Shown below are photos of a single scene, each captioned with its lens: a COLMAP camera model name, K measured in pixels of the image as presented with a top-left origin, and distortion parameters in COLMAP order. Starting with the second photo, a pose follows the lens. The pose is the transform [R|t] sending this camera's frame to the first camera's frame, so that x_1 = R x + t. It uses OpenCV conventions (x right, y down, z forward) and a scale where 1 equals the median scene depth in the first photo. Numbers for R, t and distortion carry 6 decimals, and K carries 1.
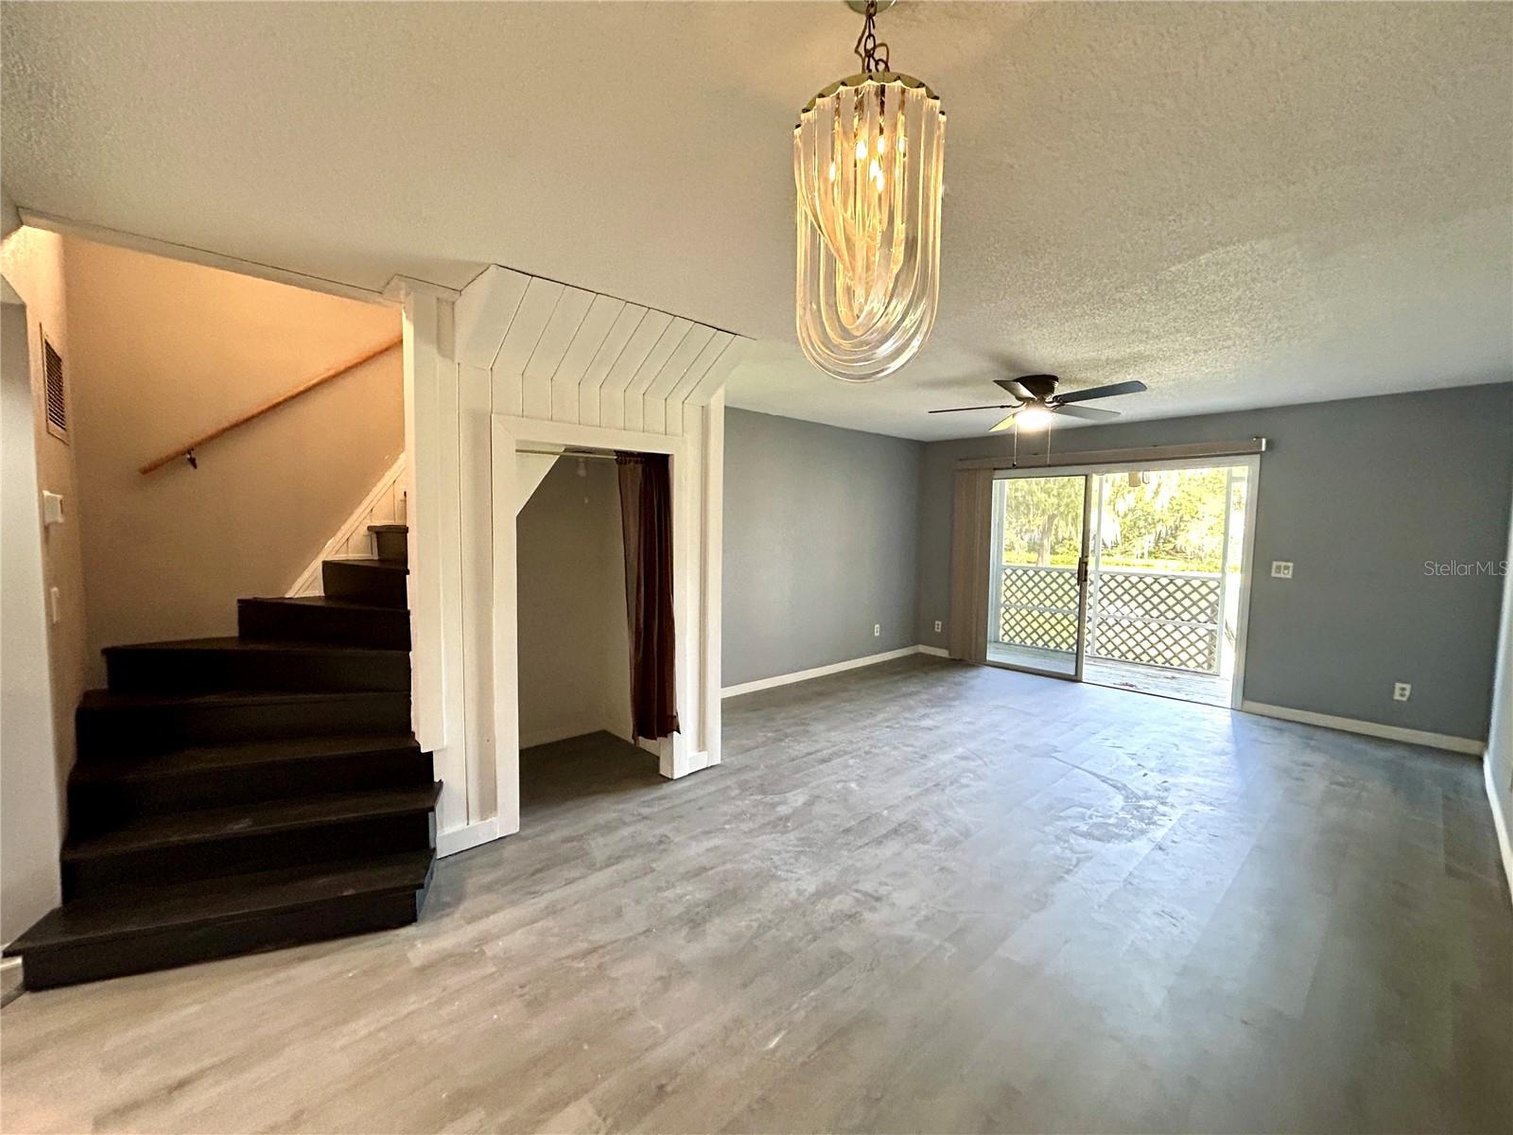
lens RADIAL K [[615.8, 0, 756.5], [0, 615.8, 567.5], [0, 0, 1]] dist [-0.001030, 0.000549]
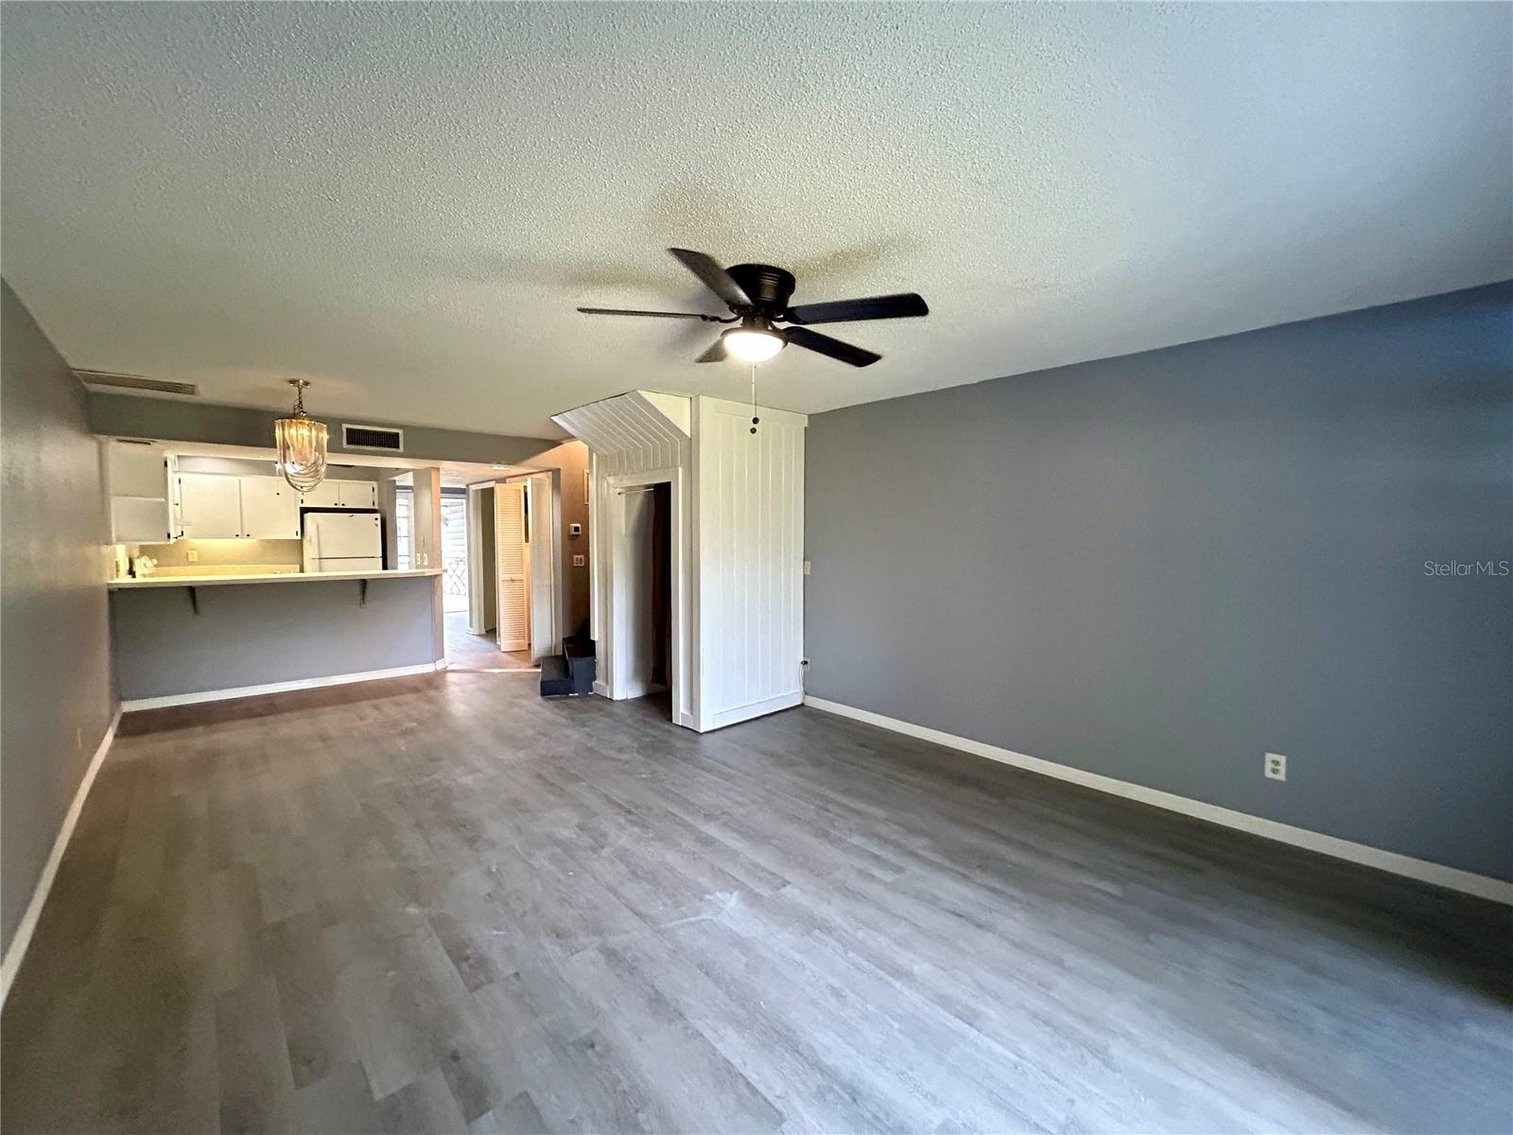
lens RADIAL K [[615.8, 0, 756.5], [0, 615.8, 567.5], [0, 0, 1]] dist [-0.001030, 0.000549]
pose [[-0.004664, 0.044787, -0.998986, 1.084869], [-0.069430, 0.996571, 0.045003, -0.059450], [0.997576, 0.069569, -0.001538, 1.059239]]
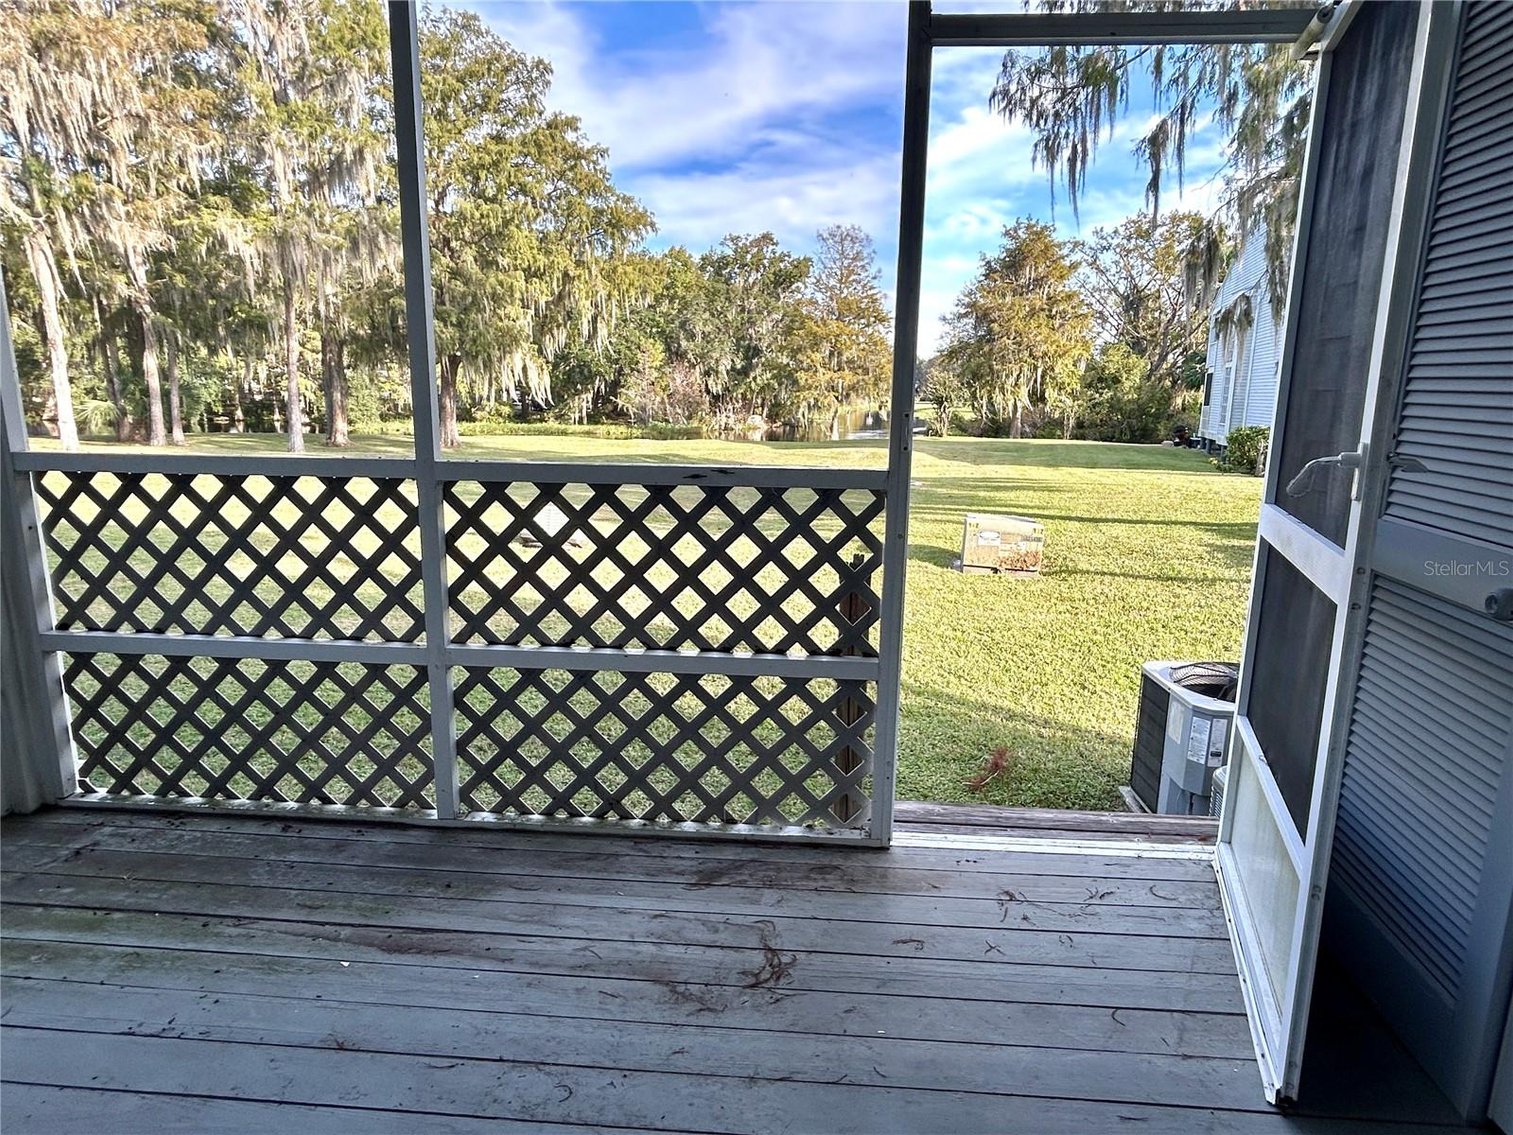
lens RADIAL K [[851.7, 0, 756.5], [0, 851.7, 567.5], [0, 0, 1]] dist [-0.002474, 0.000341]
pose [[0.724075, -0.140564, 0.675246, 0.822142], [0.041244, 0.986085, 0.161044, -0.004307], [-0.688487, -0.088758, 0.719797, 1.338634]]
